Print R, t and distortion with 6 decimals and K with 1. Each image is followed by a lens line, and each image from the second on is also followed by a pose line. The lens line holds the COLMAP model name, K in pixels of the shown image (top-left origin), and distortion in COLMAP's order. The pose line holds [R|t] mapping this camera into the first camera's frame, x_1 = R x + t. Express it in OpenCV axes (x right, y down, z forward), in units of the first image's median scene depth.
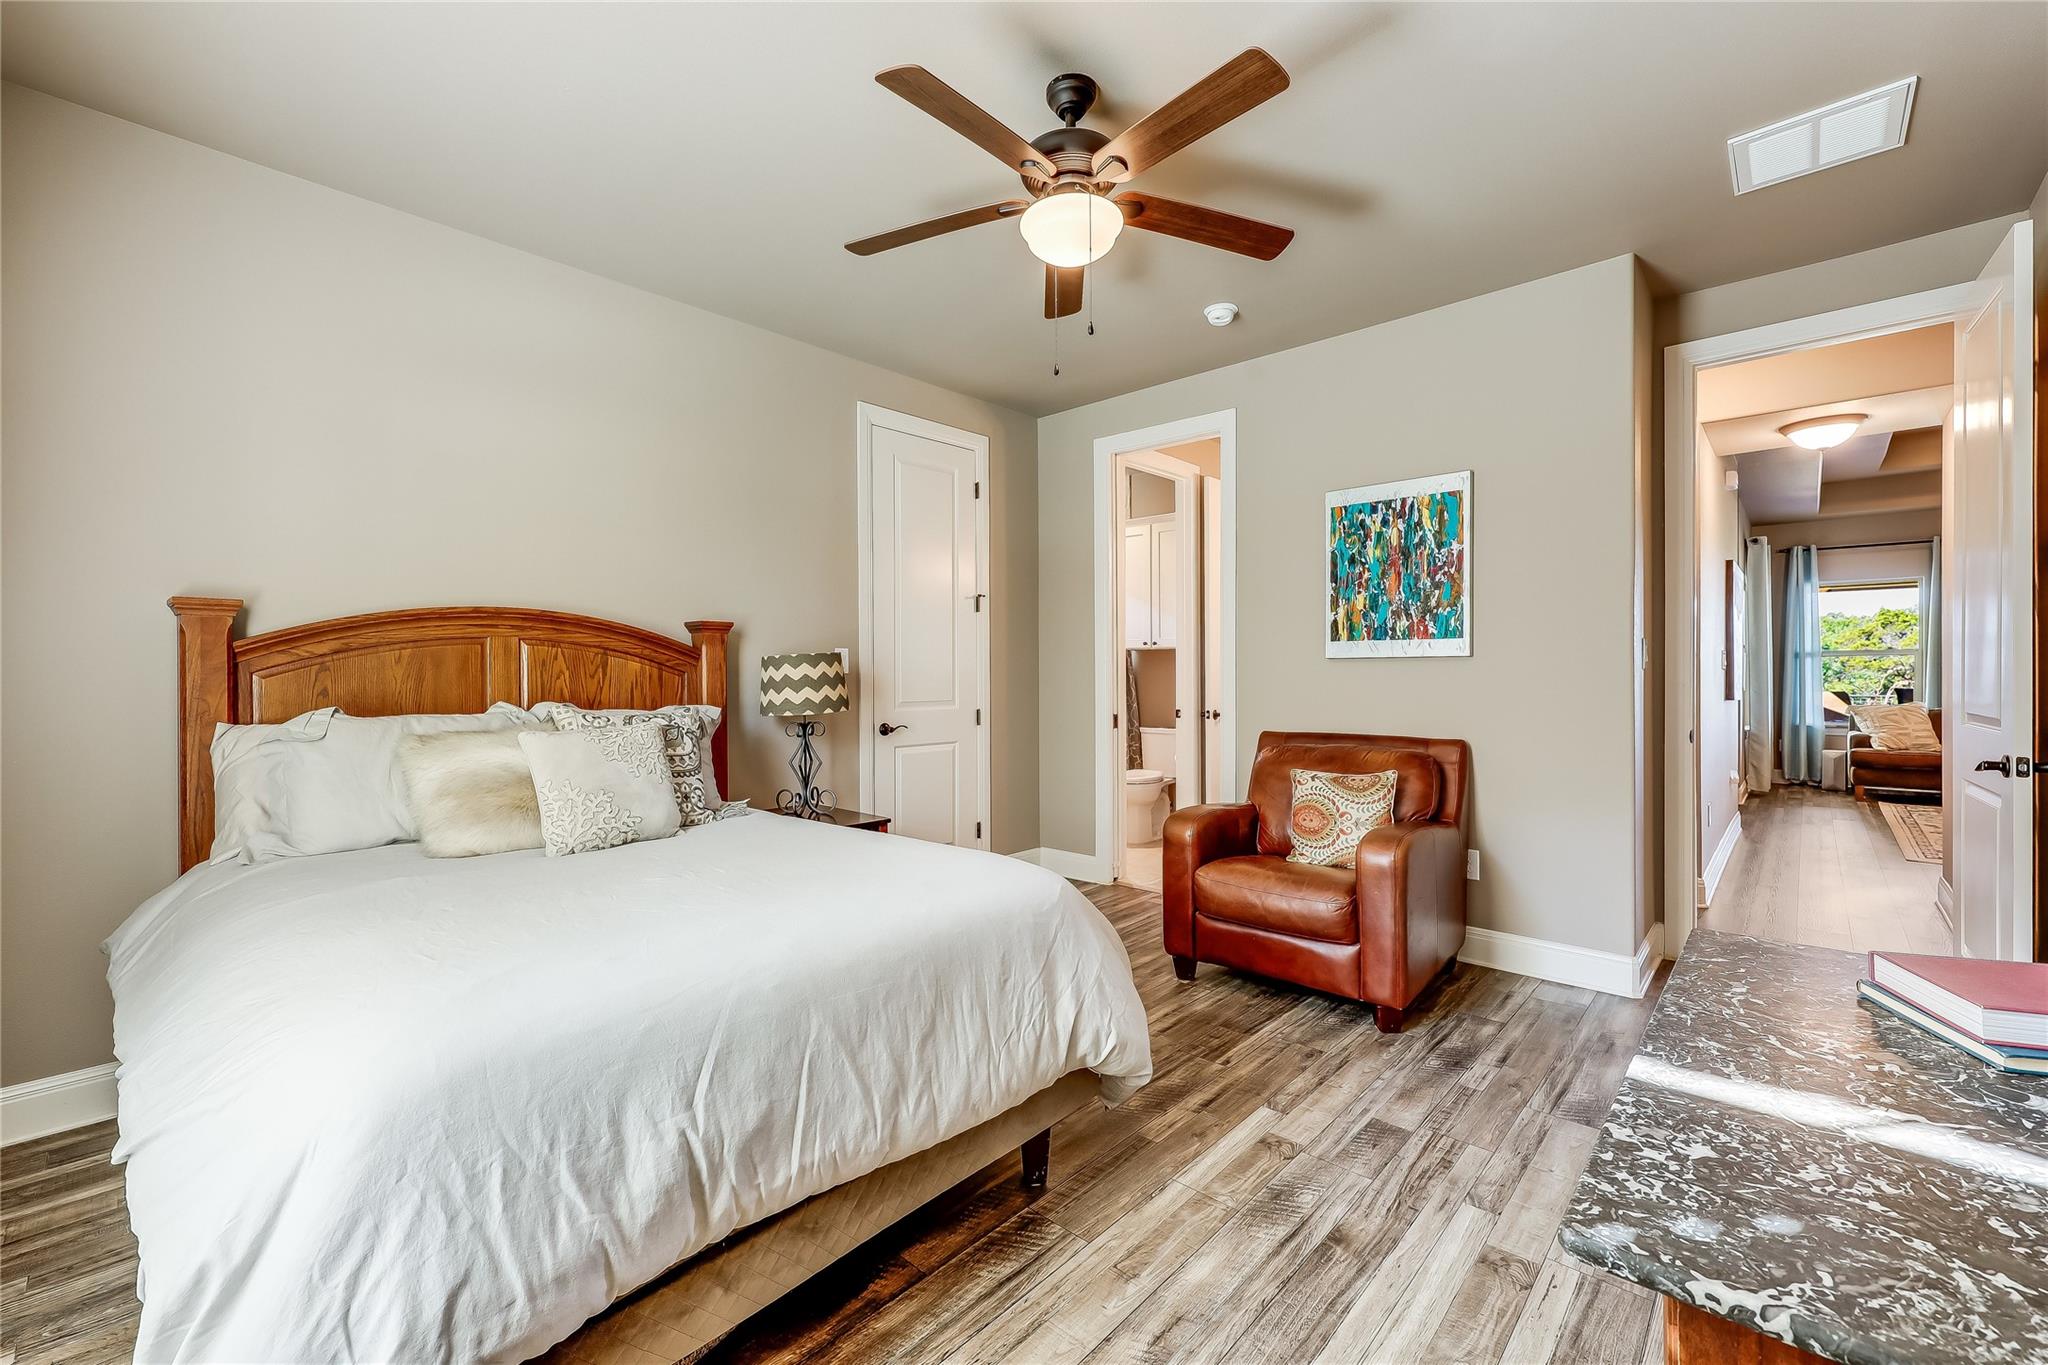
lens RADIAL K [[827.4, 0, 1024.0], [0, 827.4, 682.5], [0, 0, 1]] dist [-0.000678, -0.000208]
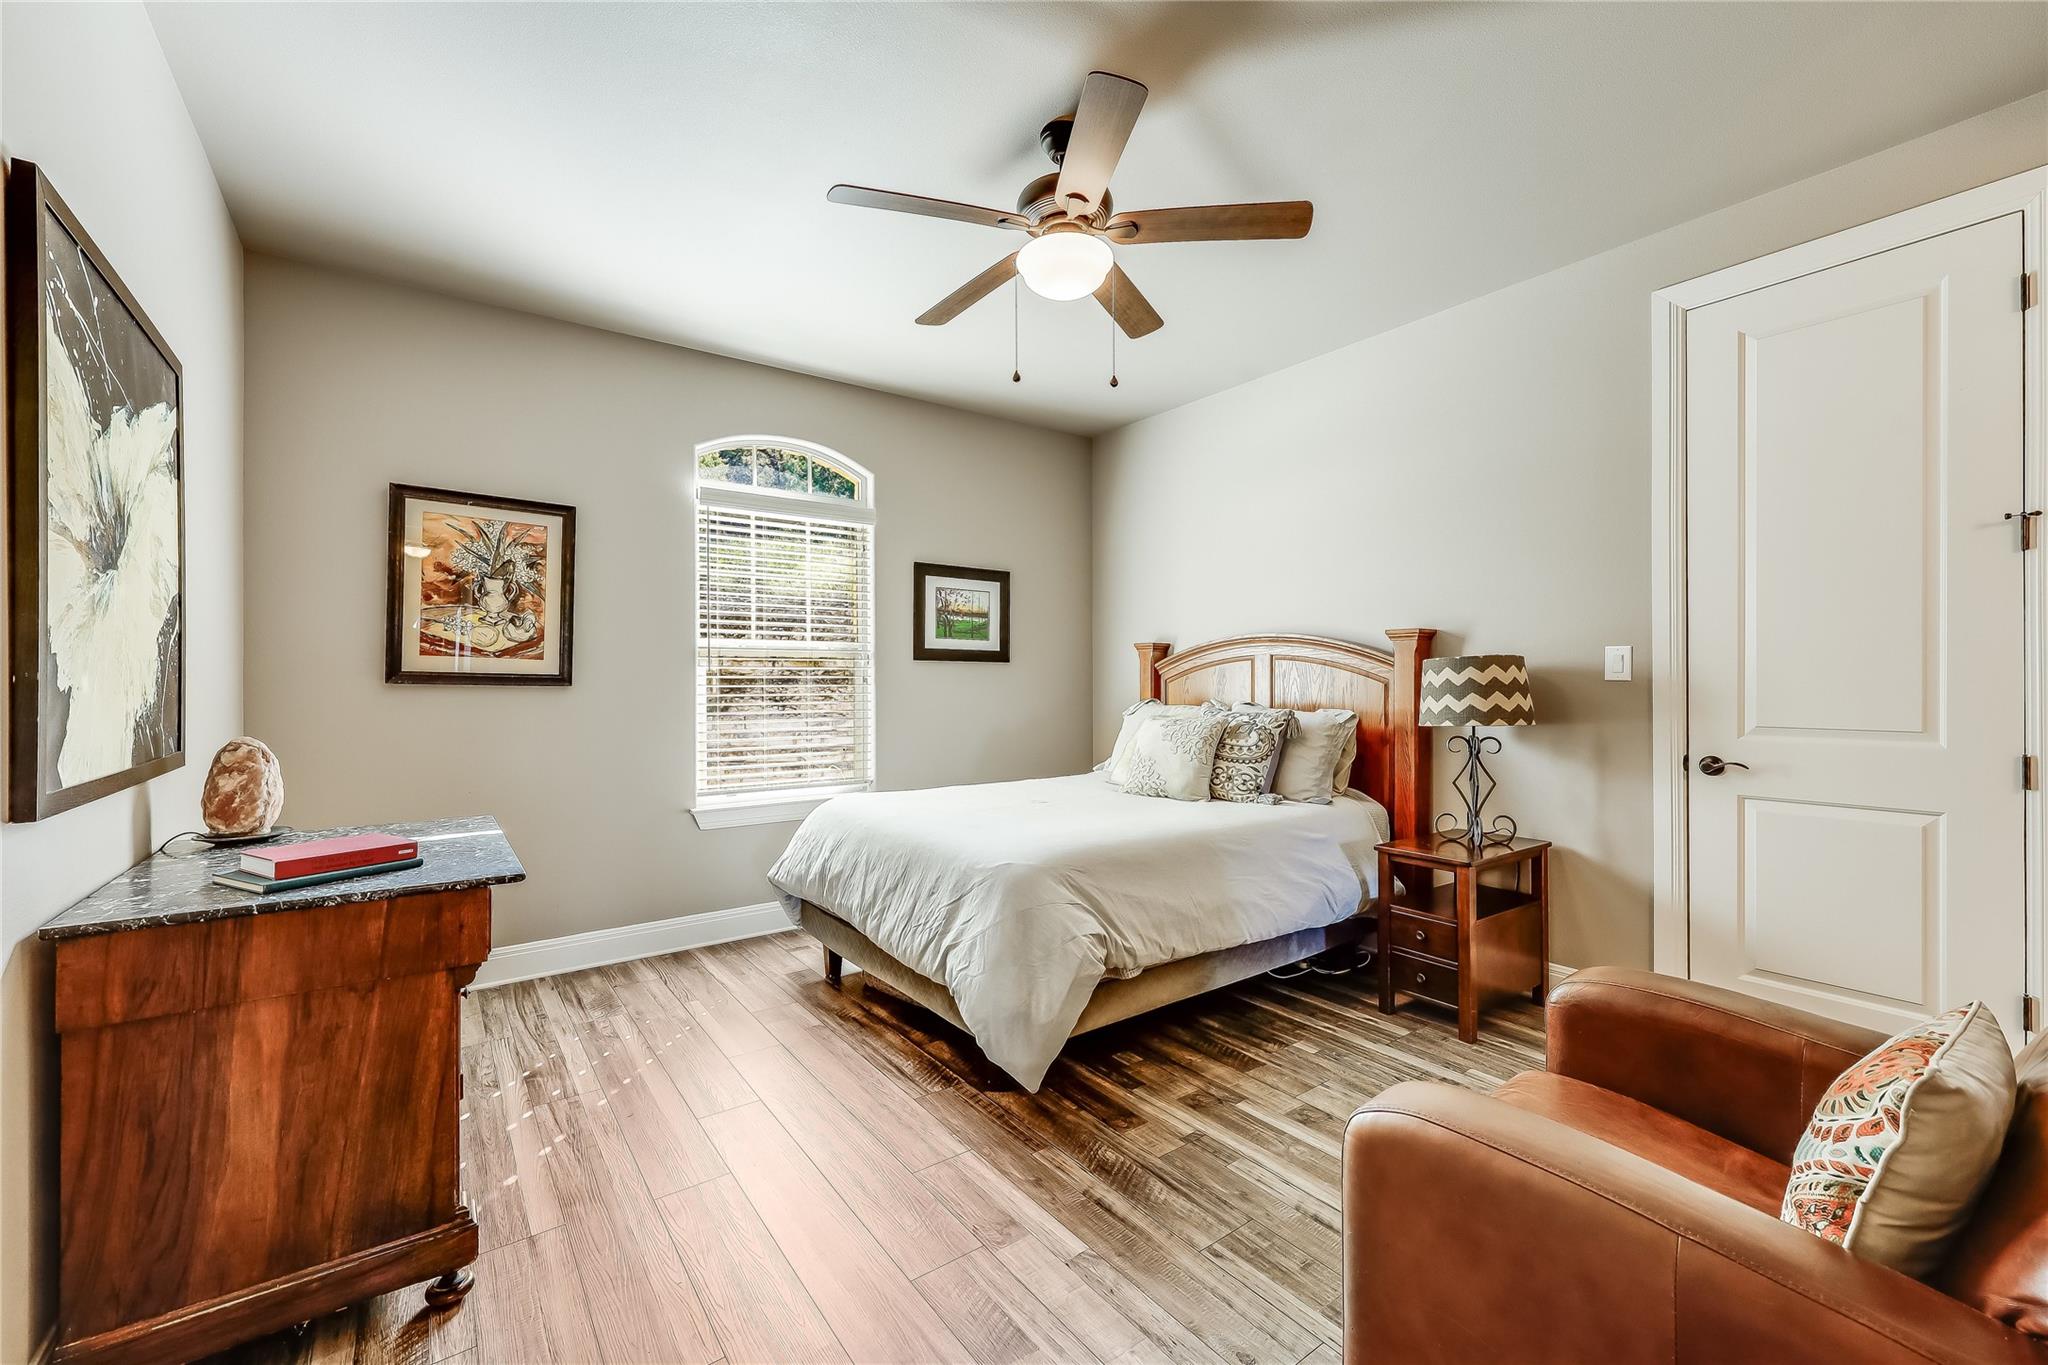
lens RADIAL K [[827.4, 0, 1024.0], [0, 827.4, 682.5], [0, 0, 1]] dist [-0.000678, -0.000208]
pose [[-0.180590, 0.006642, -0.983536, 1.029233], [-0.007489, 0.999939, 0.008127, -0.017166], [0.983530, 0.008833, -0.180529, 1.054076]]
